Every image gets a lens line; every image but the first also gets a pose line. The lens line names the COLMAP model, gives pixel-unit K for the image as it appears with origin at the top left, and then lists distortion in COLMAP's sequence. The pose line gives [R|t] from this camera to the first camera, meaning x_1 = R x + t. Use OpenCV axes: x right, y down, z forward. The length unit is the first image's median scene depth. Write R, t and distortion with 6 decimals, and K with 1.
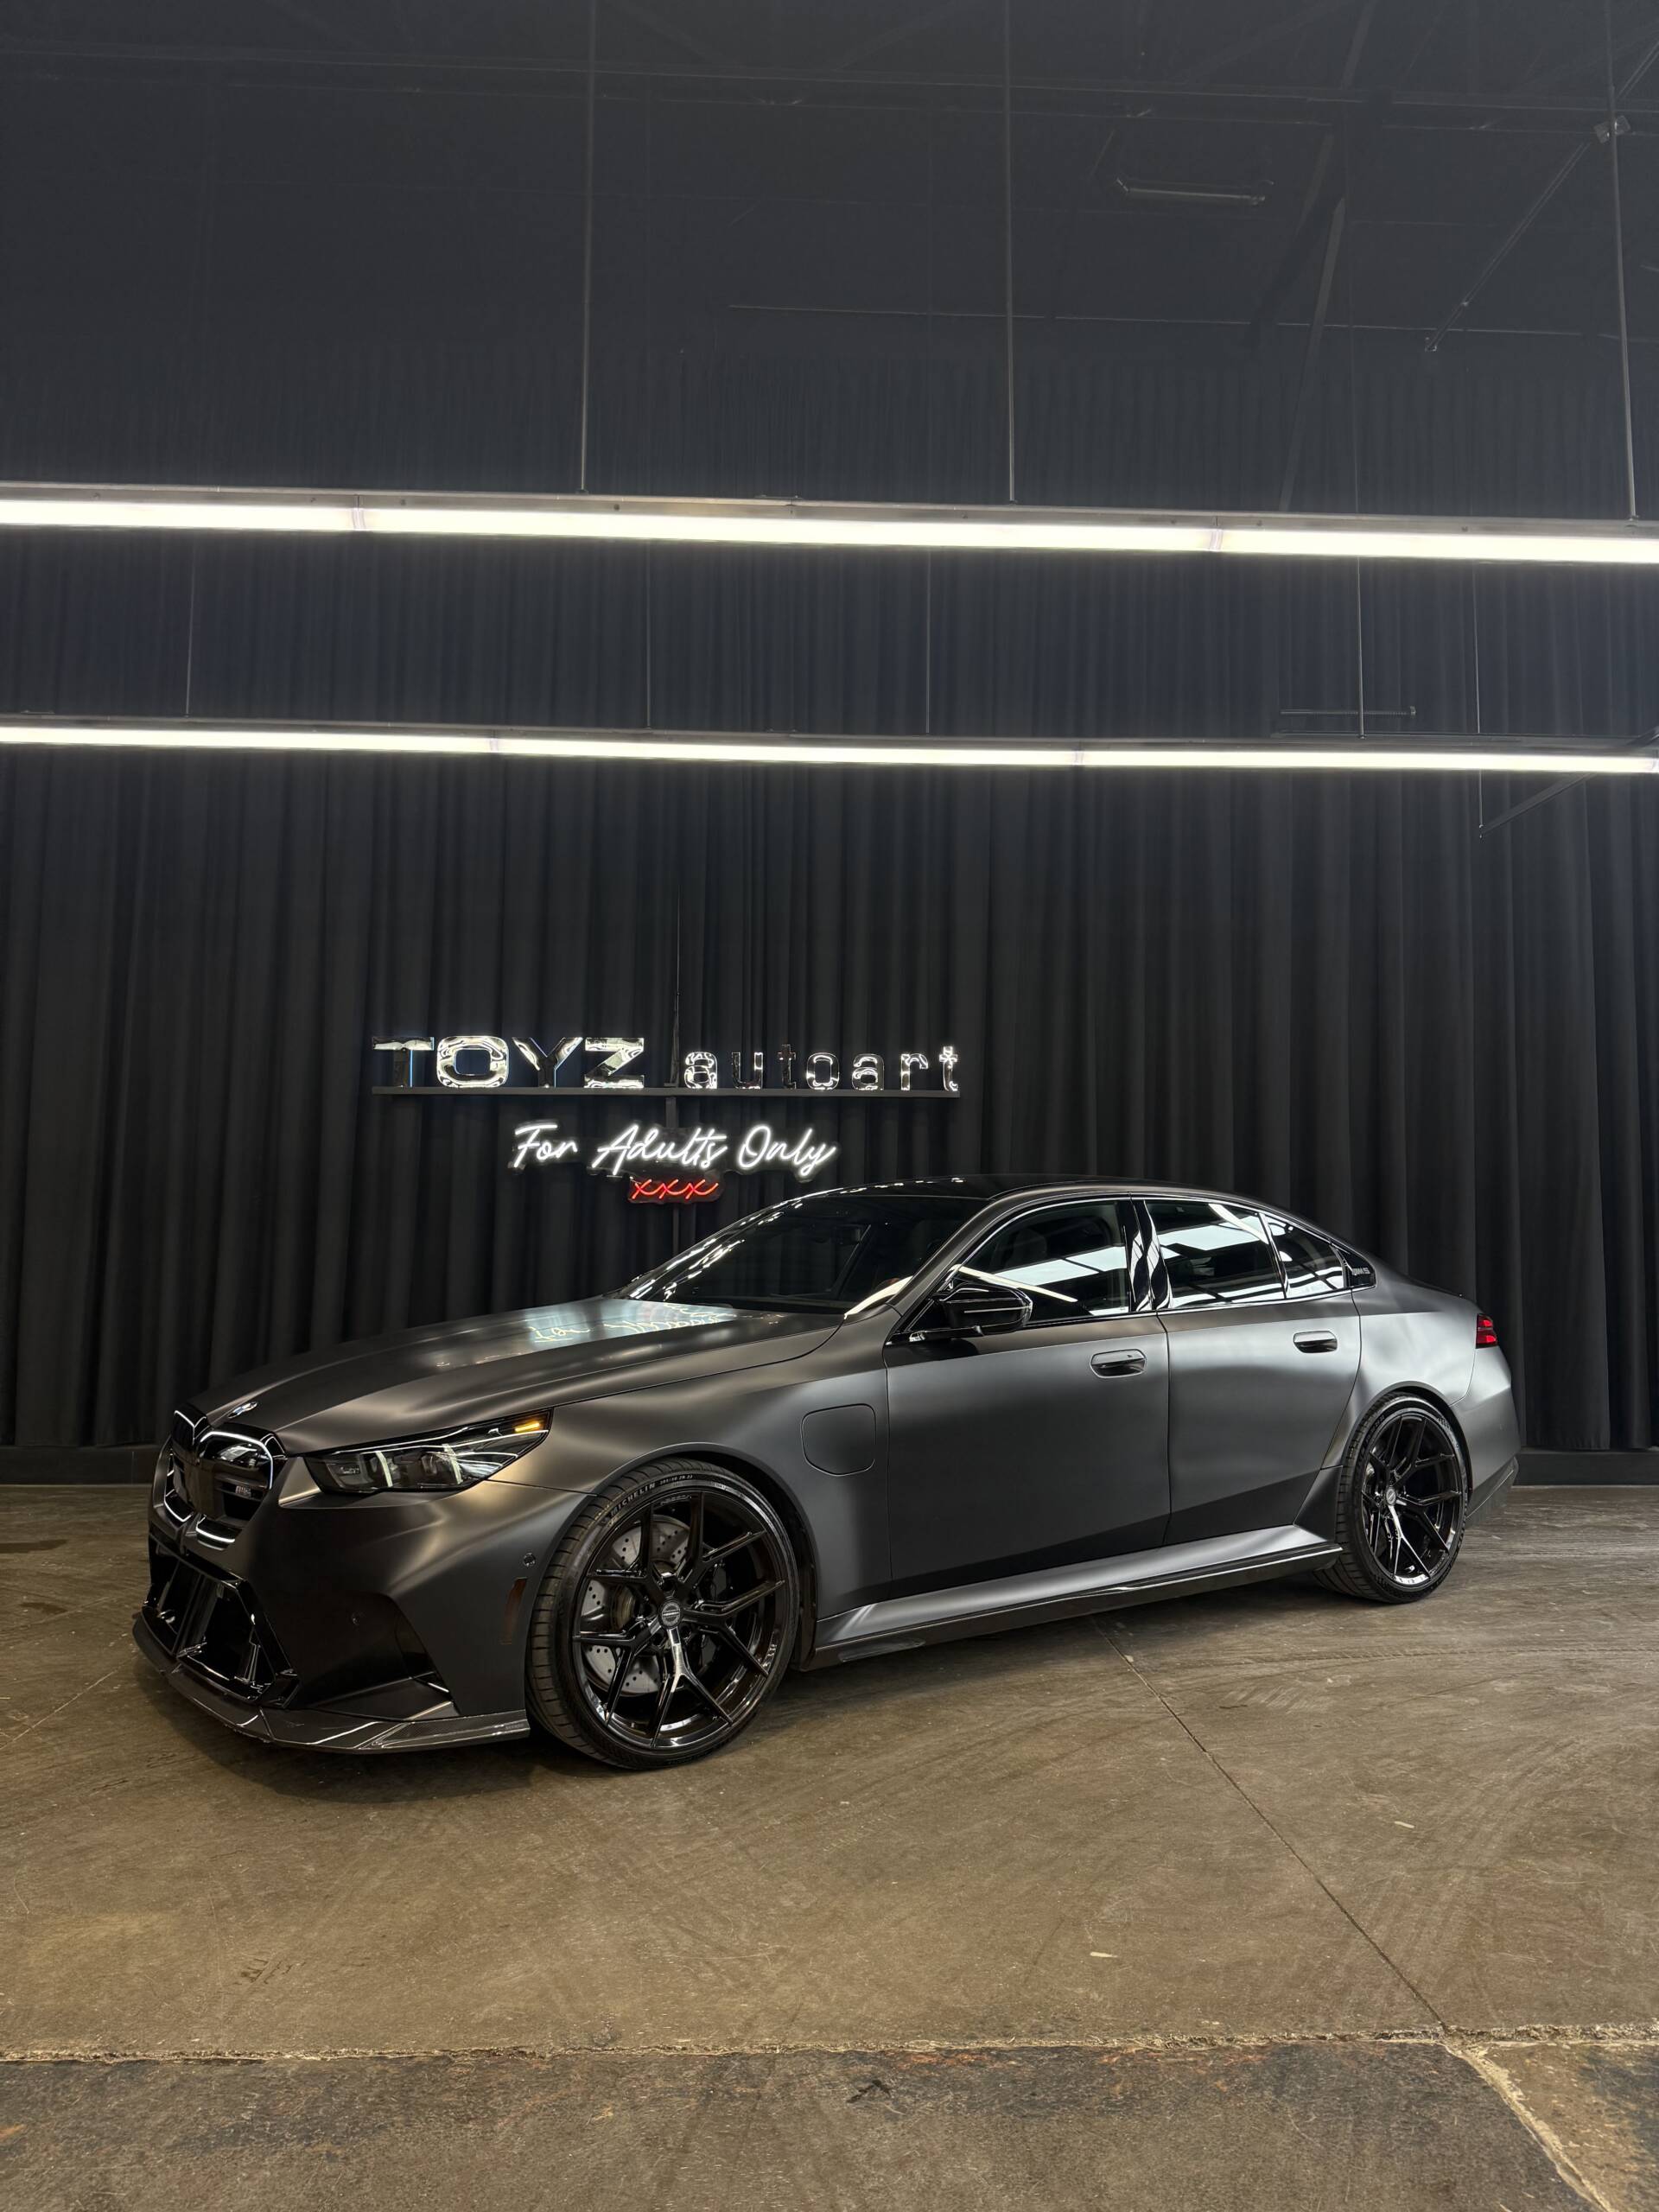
lens RADIAL K [[1549.2, 0, 844.2], [0, 1549.2, 1109.6], [0, 0, 1]] dist [0.043541, -0.056769]
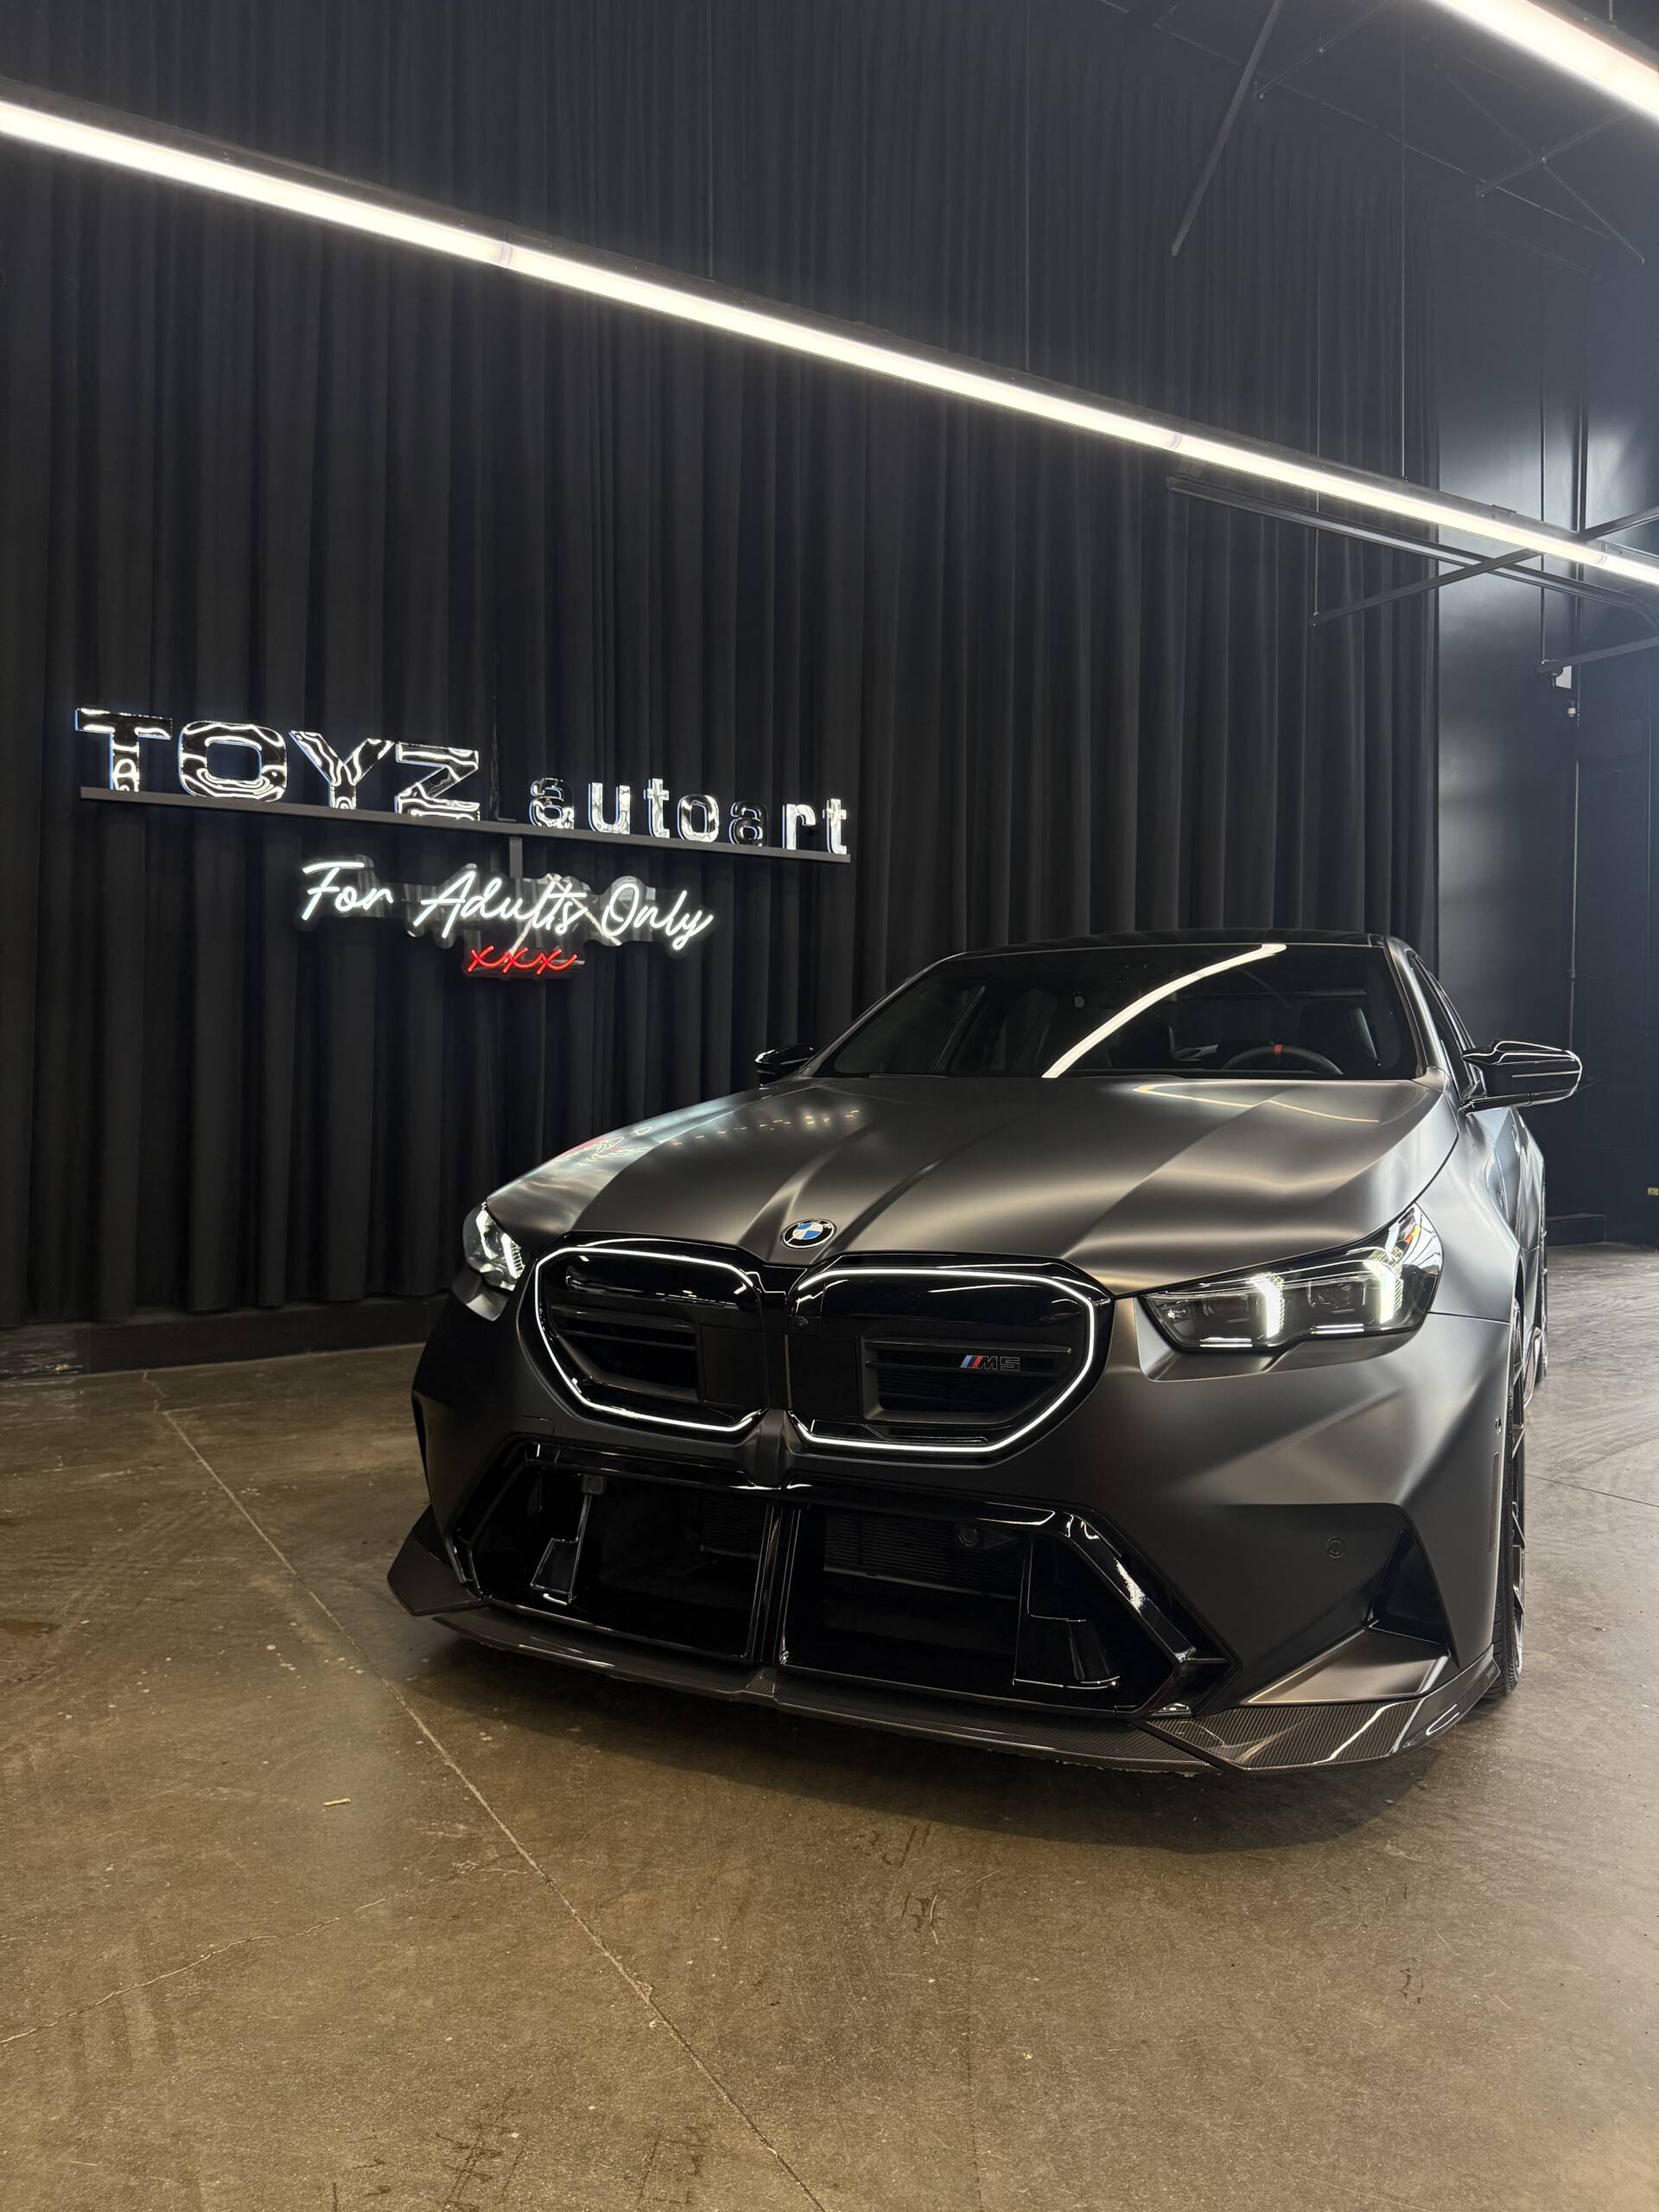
lens RADIAL K [[1549.2, 0, 851.9], [0, 1549.2, 1119.8], [0, 0, 1]] dist [0.043541, -0.056769]
pose [[0.878767, -0.014888, 0.477018, -0.330130], [-0.034736, 0.994867, 0.095041, 0.051212], [-0.475984, -0.100089, 0.873740, 0.256614]]
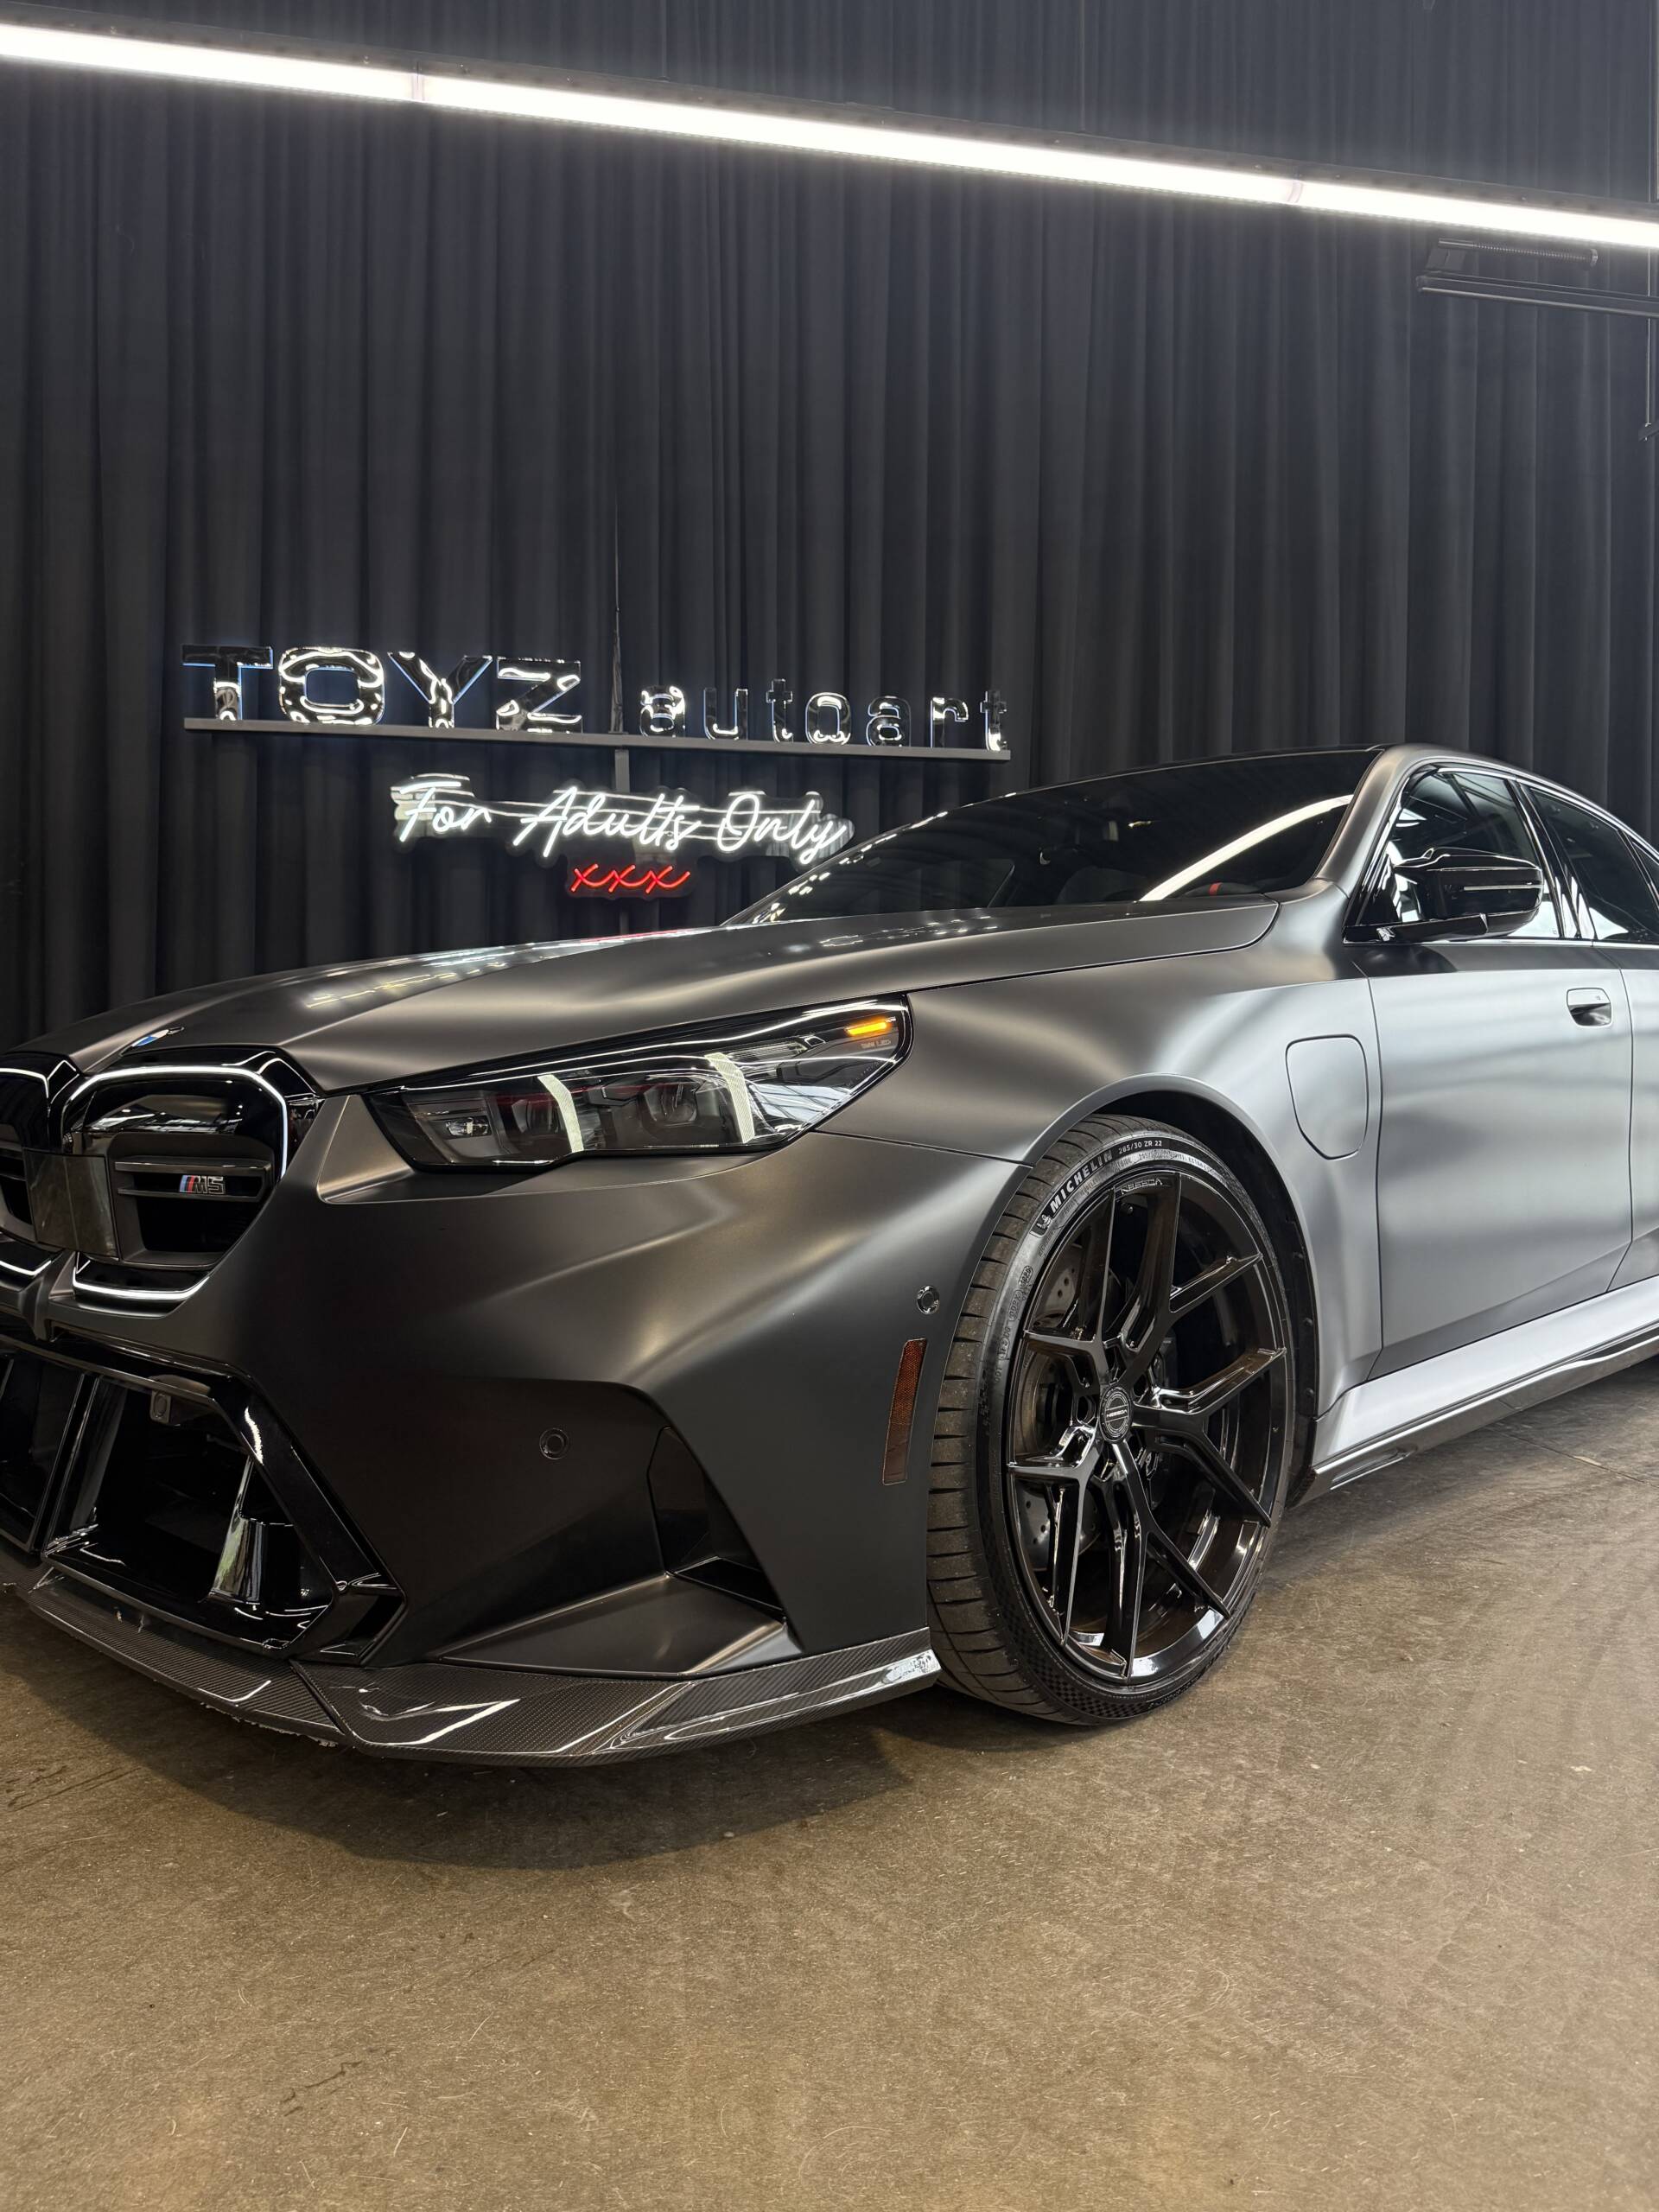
lens RADIAL K [[1549.2, 0, 854.5], [0, 1549.2, 1132.7], [0, 0, 1]] dist [0.043541, -0.056769]
pose [[0.985236, -0.015386, 0.170512, -0.131850], [-0.004726, 0.993130, 0.116922, 0.084363], [-0.171139, -0.116002, 0.978394, 0.257045]]
